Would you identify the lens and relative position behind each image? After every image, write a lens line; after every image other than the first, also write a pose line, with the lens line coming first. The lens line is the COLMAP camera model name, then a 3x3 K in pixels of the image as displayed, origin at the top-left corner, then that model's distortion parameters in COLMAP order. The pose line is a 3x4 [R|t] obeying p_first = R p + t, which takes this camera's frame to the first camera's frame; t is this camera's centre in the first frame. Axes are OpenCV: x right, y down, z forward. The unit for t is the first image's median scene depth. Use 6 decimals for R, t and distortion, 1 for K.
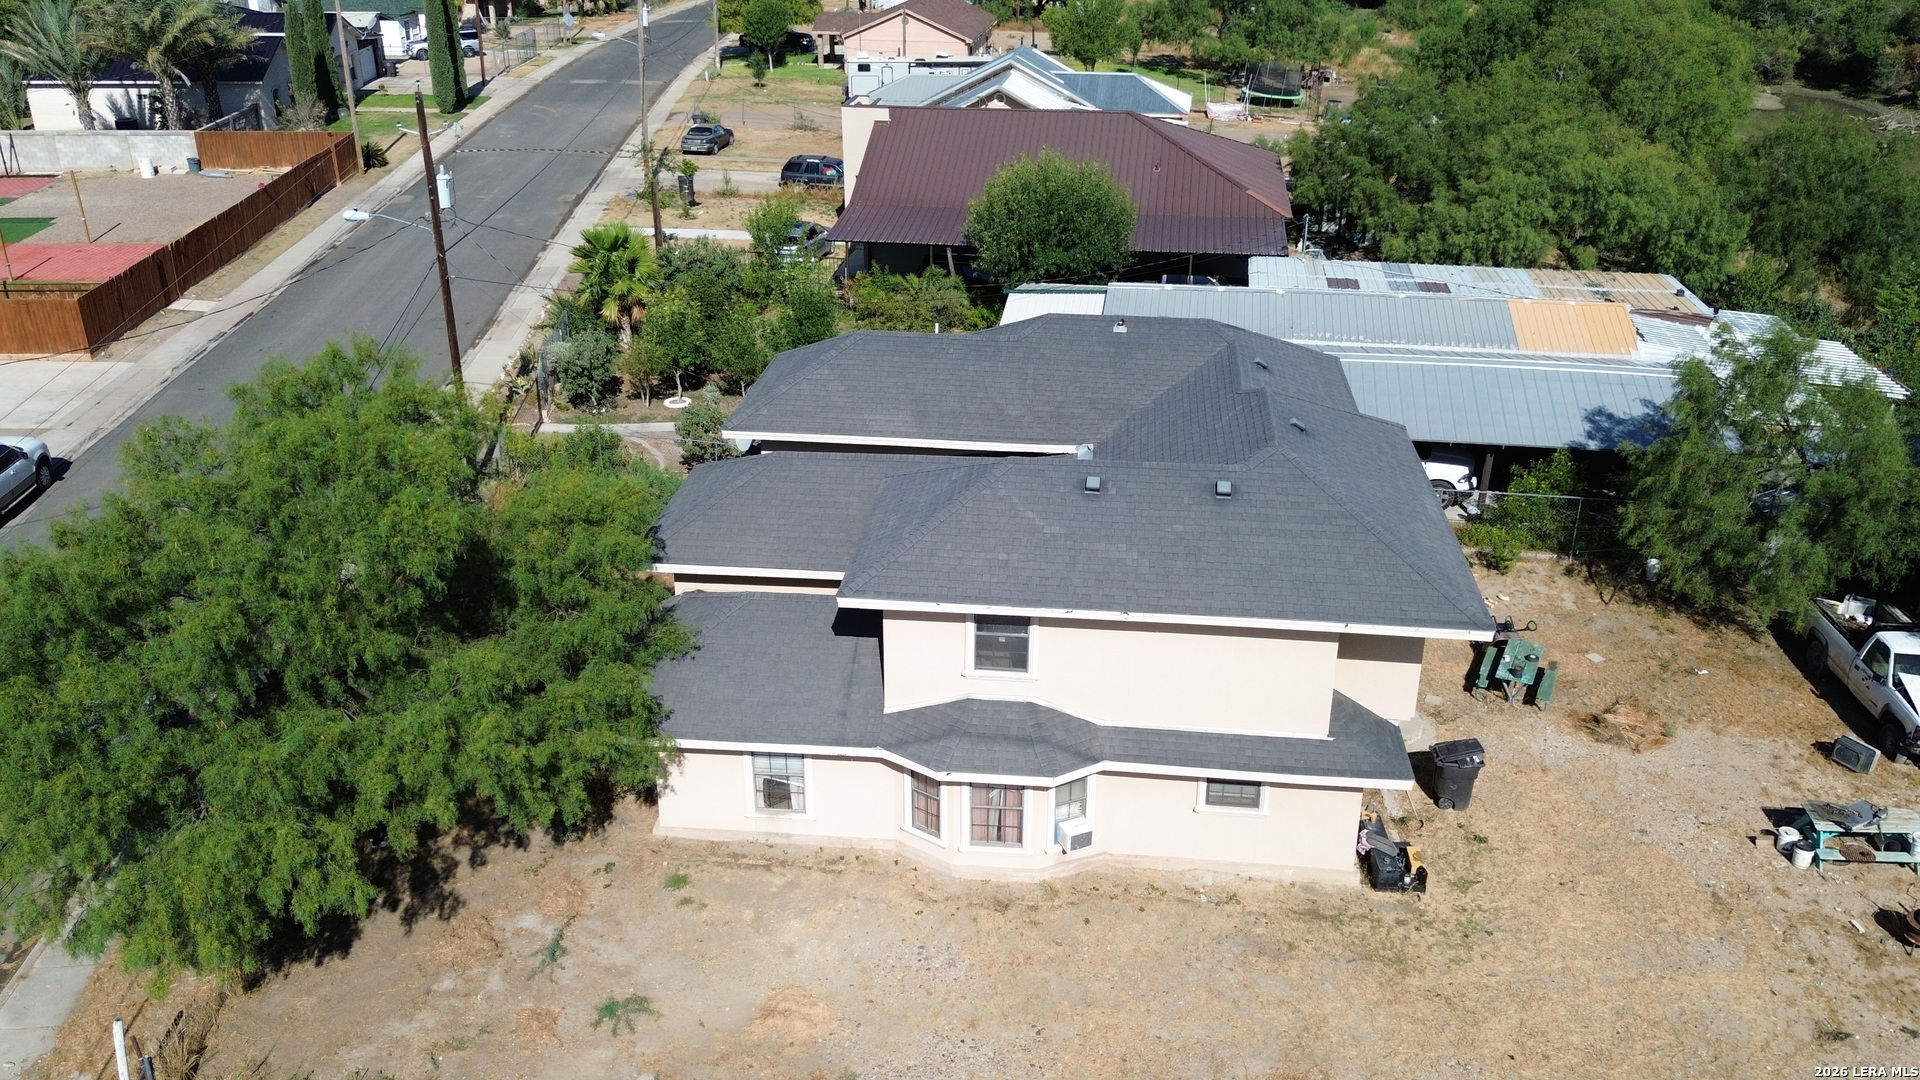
lens RADIAL K [[1557.1, 0, 960.0], [0, 1557.1, 540.0], [0, 0, 1]] dist [0.025409, -0.000279]
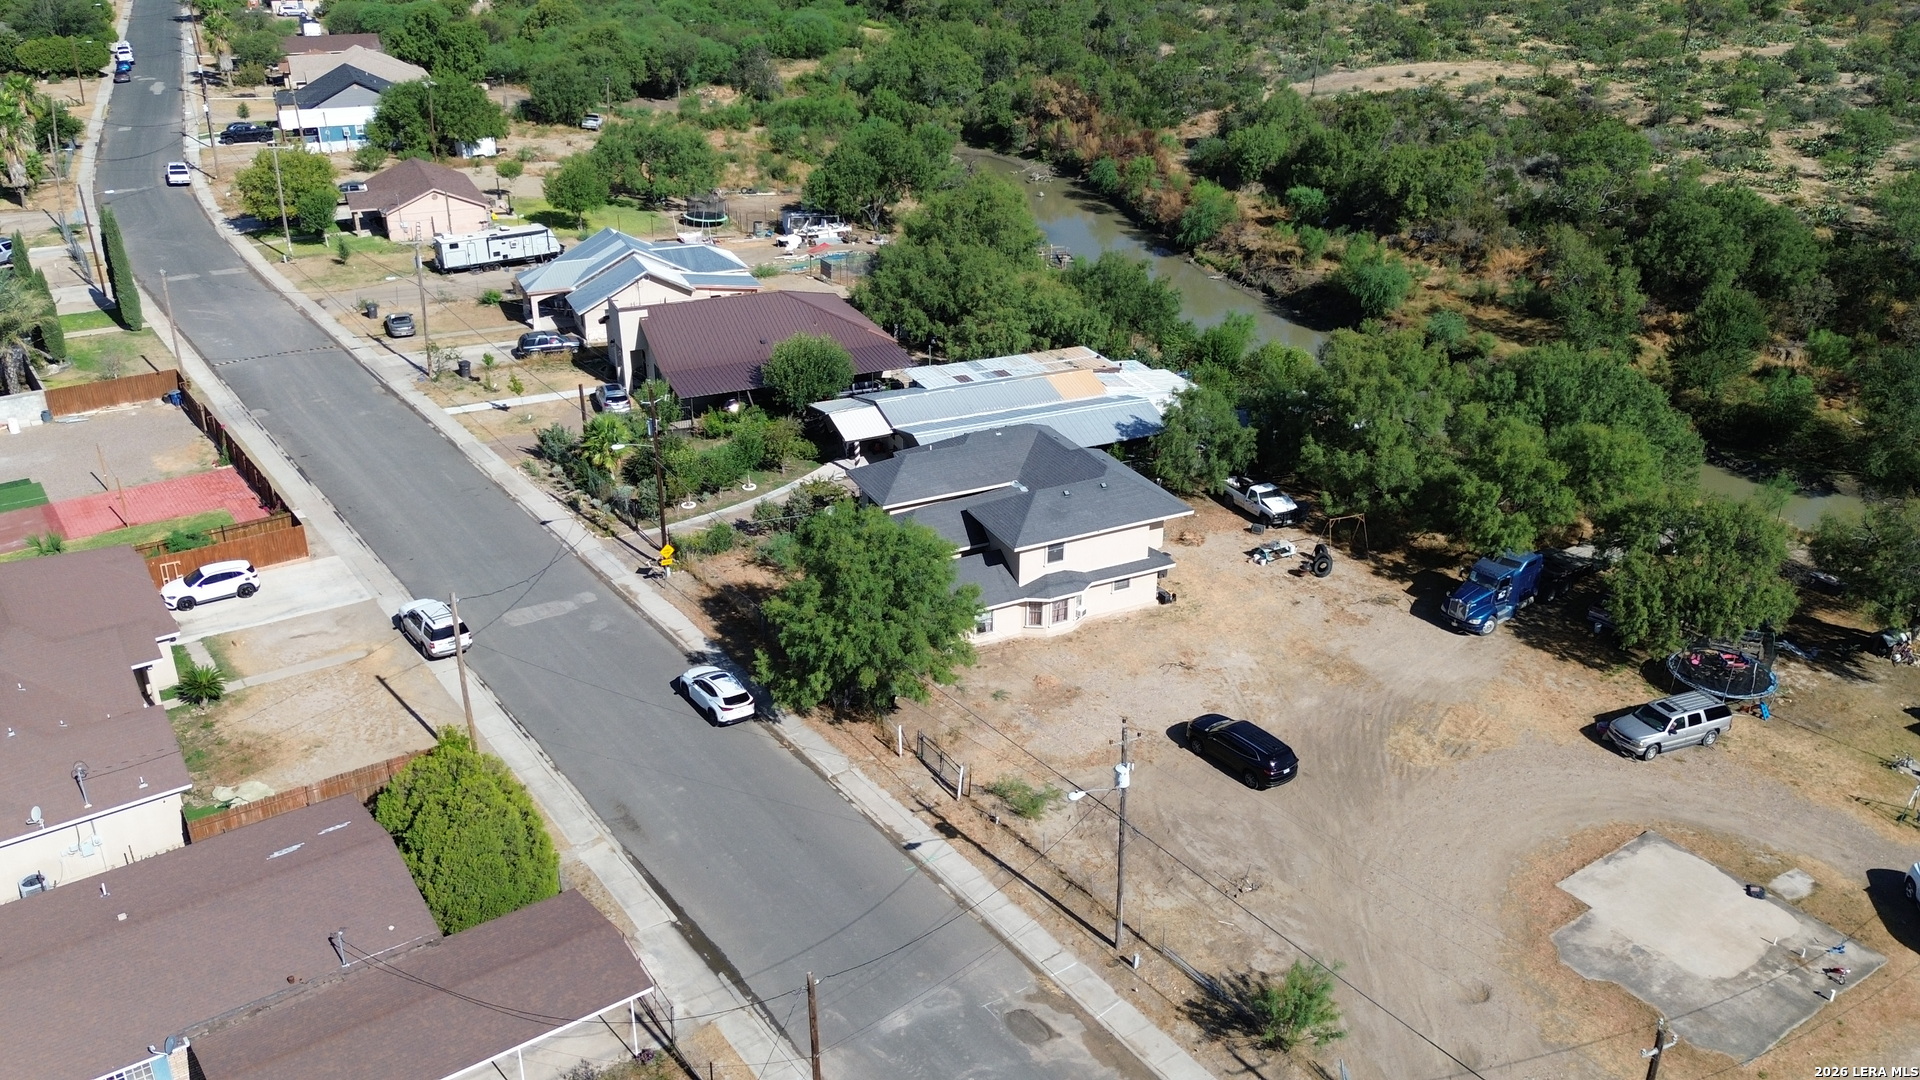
lens RADIAL K [[1557.1, 0, 960.0], [0, 1557.1, 540.0], [0, 0, 1]] dist [0.025409, -0.000279]
pose [[0.841824, -0.228192, 0.489143, -1.443929], [0.220103, 0.972595, 0.074928, -0.200918], [-0.492836, 0.044586, 0.868979, -1.367078]]
